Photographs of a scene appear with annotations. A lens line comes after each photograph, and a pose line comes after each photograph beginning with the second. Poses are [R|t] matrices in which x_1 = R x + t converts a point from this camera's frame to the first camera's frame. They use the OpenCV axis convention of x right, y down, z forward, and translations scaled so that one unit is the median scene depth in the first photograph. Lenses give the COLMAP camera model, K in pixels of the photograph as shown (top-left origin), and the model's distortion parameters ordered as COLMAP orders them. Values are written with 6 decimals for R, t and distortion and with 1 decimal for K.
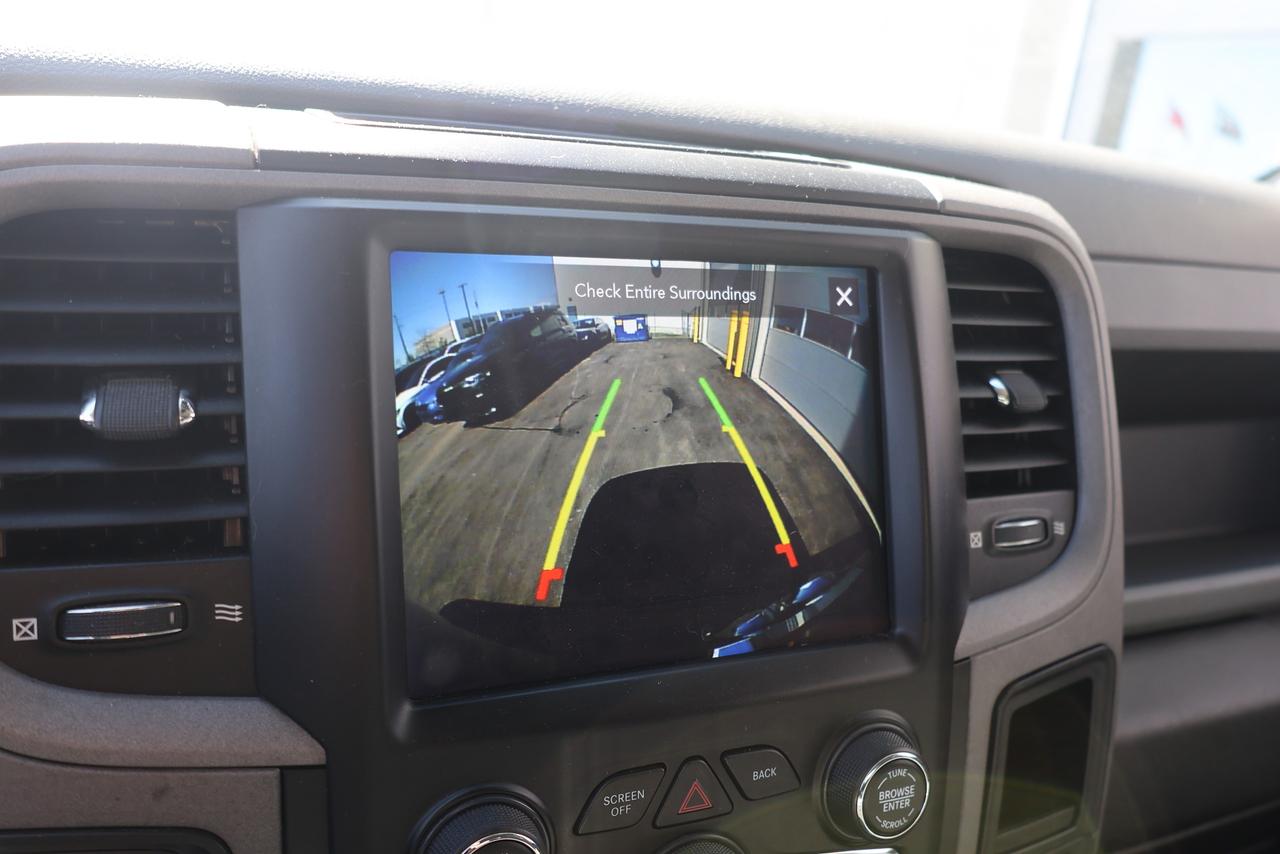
lens RADIAL K [[1098.5, 0, 637.3], [0, 1098.5, 422.3], [0, 0, 1]] dist [0.011649, -0.005236]
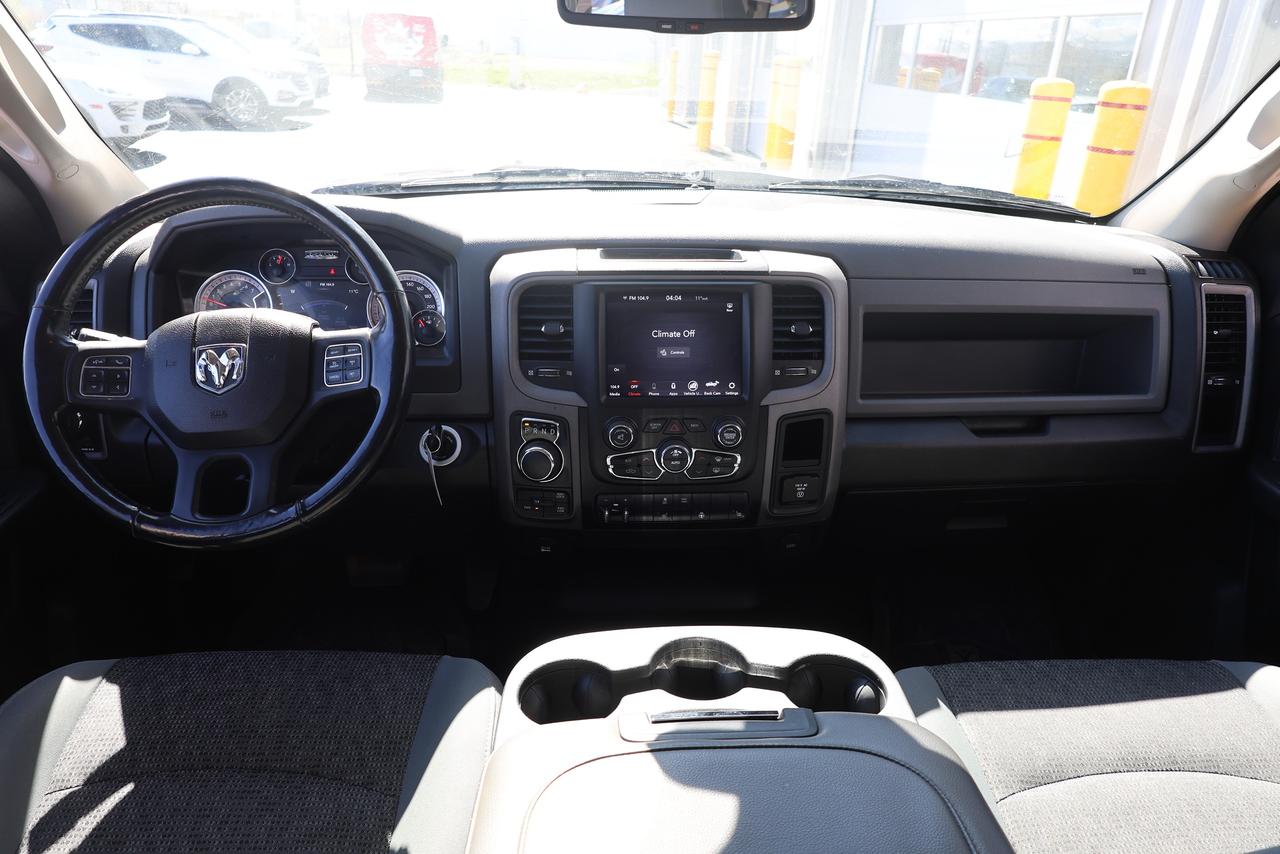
lens RADIAL K [[890.5, 0, 639.9], [0, 890.5, 423.2], [0, 0, 1]] dist [-0.009536, 0.011012]
pose [[0.924911, 0.078333, -0.372027, 1.127167], [-0.030742, 0.990749, 0.132179, -0.104979], [0.378939, -0.110817, 0.918763, -2.017835]]
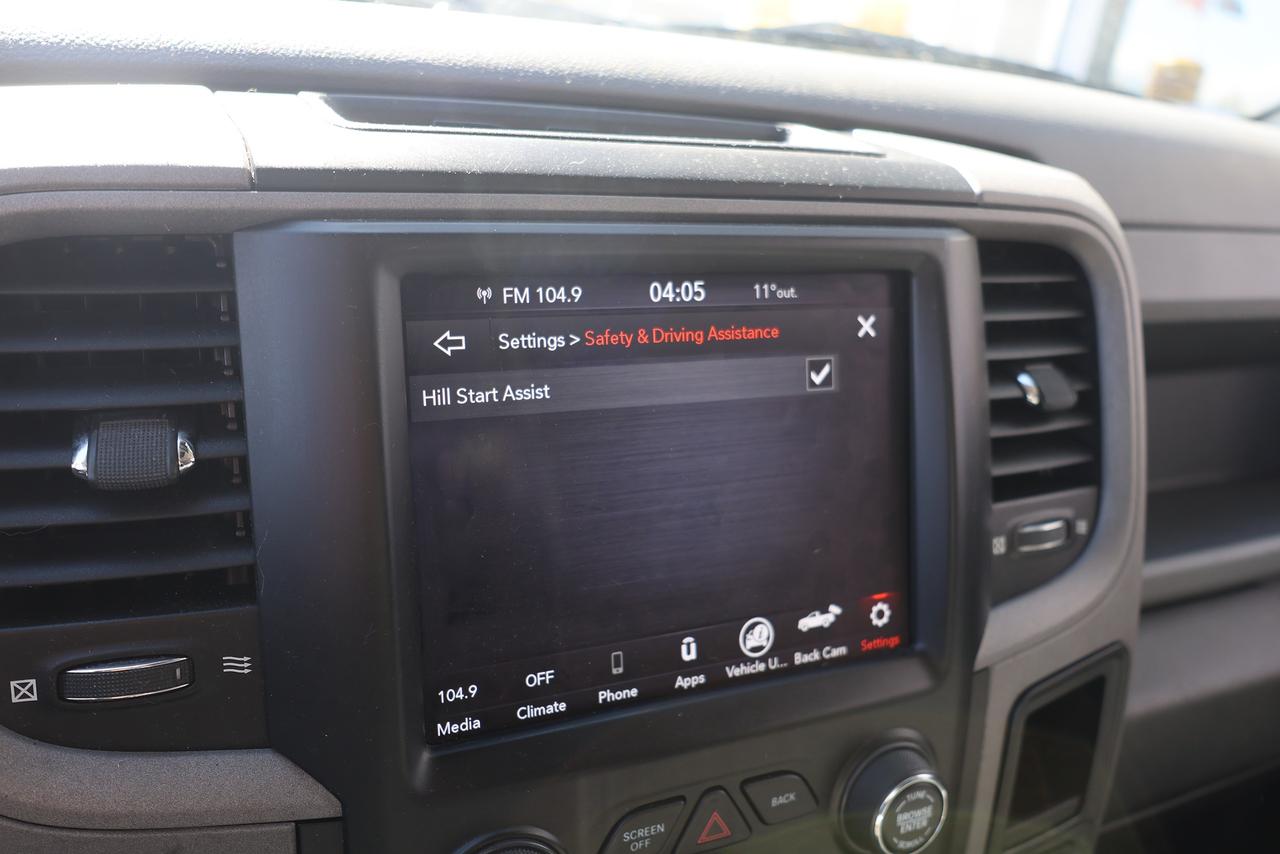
lens RADIAL K [[1098.5, 0, 634.7], [0, 1098.5, 424.7], [0, 0, 1]] dist [0.011649, -0.005236]
pose [[0.999822, 0.008922, 0.016629, -0.037425], [-0.010683, 0.993982, 0.109026, -0.121257], [-0.015556, -0.109184, 0.993900, 0.057674]]
